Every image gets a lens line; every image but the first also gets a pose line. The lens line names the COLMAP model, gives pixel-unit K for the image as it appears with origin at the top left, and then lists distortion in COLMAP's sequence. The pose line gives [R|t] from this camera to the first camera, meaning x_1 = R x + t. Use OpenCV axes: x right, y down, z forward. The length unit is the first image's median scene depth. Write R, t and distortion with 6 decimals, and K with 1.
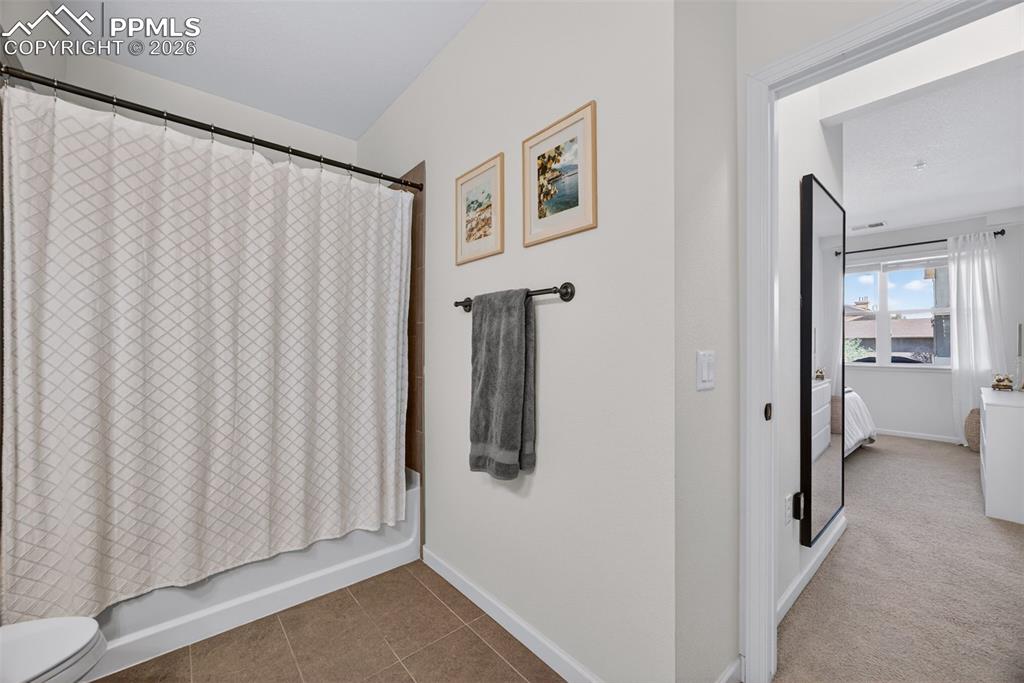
lens RADIAL K [[395.9, 0, 512.1], [0, 395.9, 344.8], [0, 0, 1]] dist [-0.008659, 0.000666]
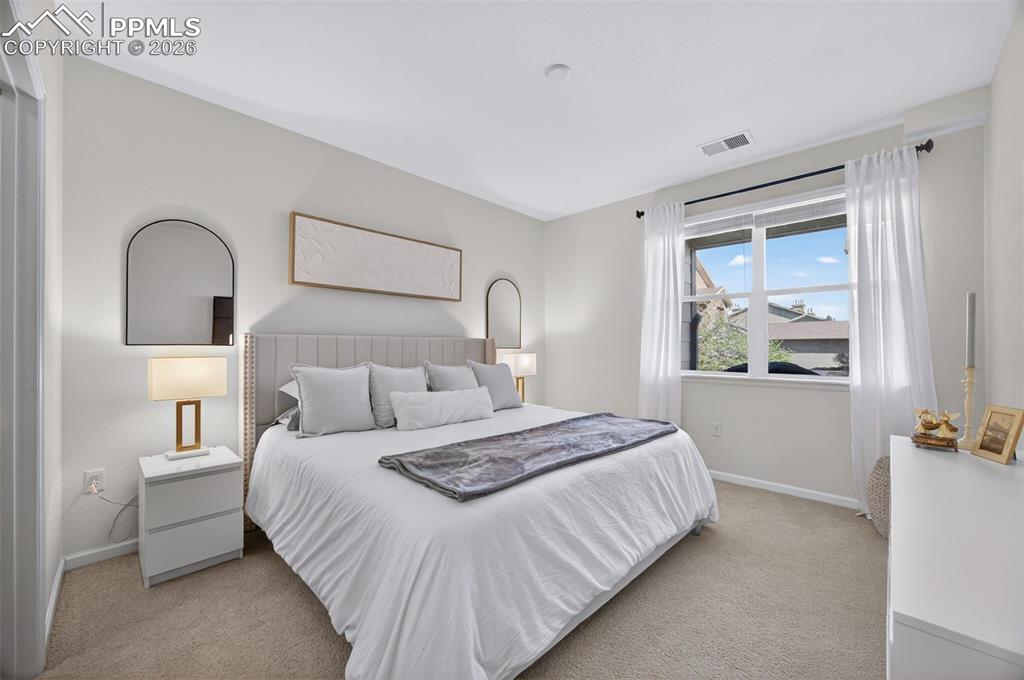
lens RADIAL K [[406.4, 0, 515.4], [0, 406.4, 350.9], [0, 0, 1]] dist [-0.022916, 0.008342]
pose [[0.993859, -0.004766, 0.110551, 0.583862], [0.003823, 0.999954, 0.008741, 0.003516], [-0.110588, -0.008264, 0.993832, 0.480364]]
